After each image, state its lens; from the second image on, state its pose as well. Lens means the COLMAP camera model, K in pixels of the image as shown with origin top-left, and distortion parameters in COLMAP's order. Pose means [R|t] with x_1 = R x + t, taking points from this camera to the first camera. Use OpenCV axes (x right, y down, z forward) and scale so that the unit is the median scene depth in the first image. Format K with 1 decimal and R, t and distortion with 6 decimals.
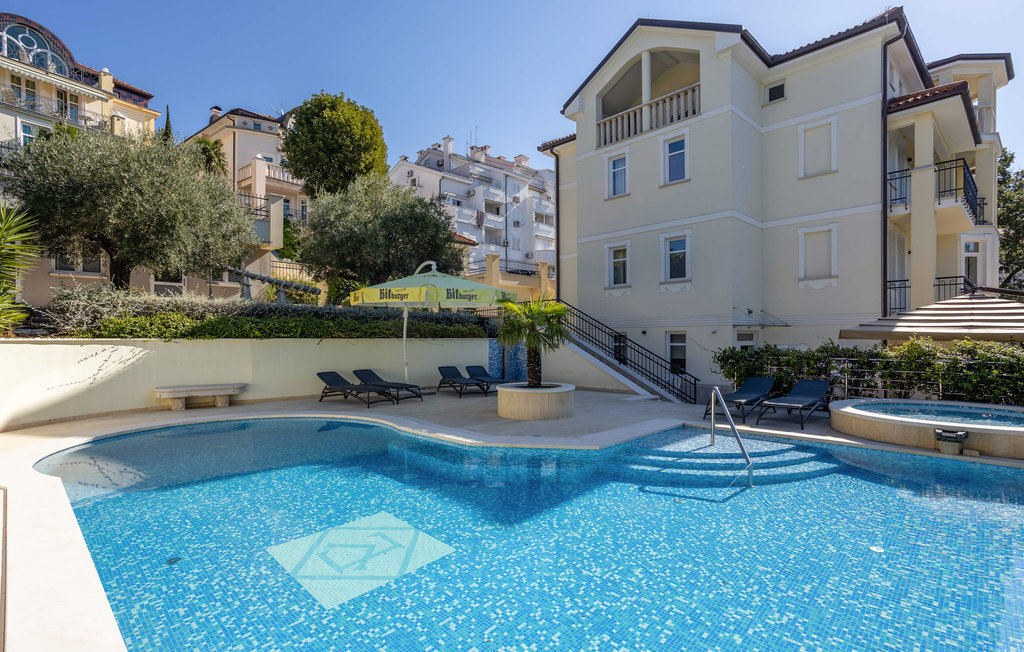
lens RADIAL K [[499.8, 0, 535.6], [0, 499.8, 342.8], [0, 0, 1]] dist [-0.017392, 0.008280]
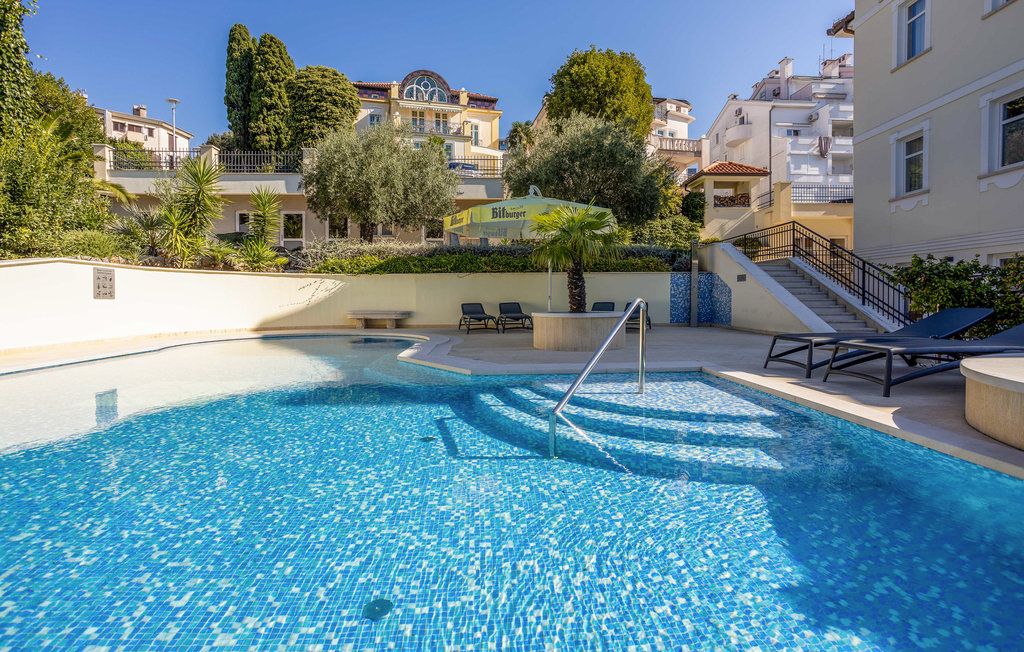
lens RADIAL K [[499.8, 0, 499.1], [0, 499.8, 304.2], [0, 0, 1]] dist [-0.017392, 0.008280]
pose [[0.737970, 0.006780, -0.674799, 0.166783], [-0.001341, 0.999962, 0.008581, 0.023602], [0.674832, -0.005428, 0.737952, 0.109962]]
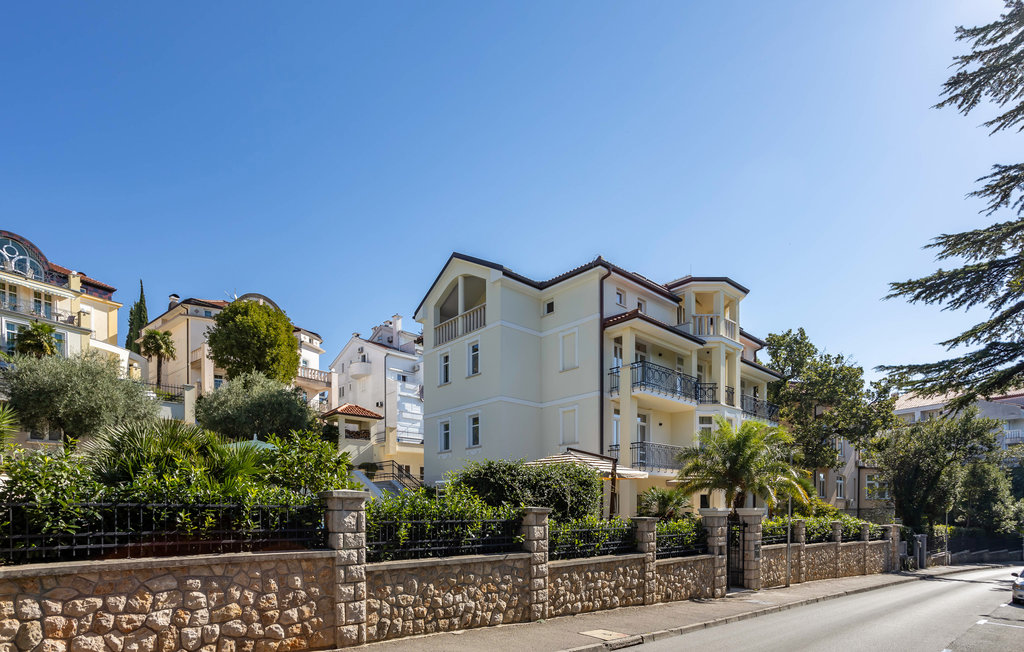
lens RADIAL K [[506.3, 0, 493.7], [0, 506.3, 512.0], [0, 0, 1]] dist [0.002289, 0.001276]
pose [[0.999419, 0.001300, -0.034064, 0.273423], [-0.001457, 0.999988, -0.004582, 0.043251], [0.034057, 0.004629, 0.999409, -0.274778]]
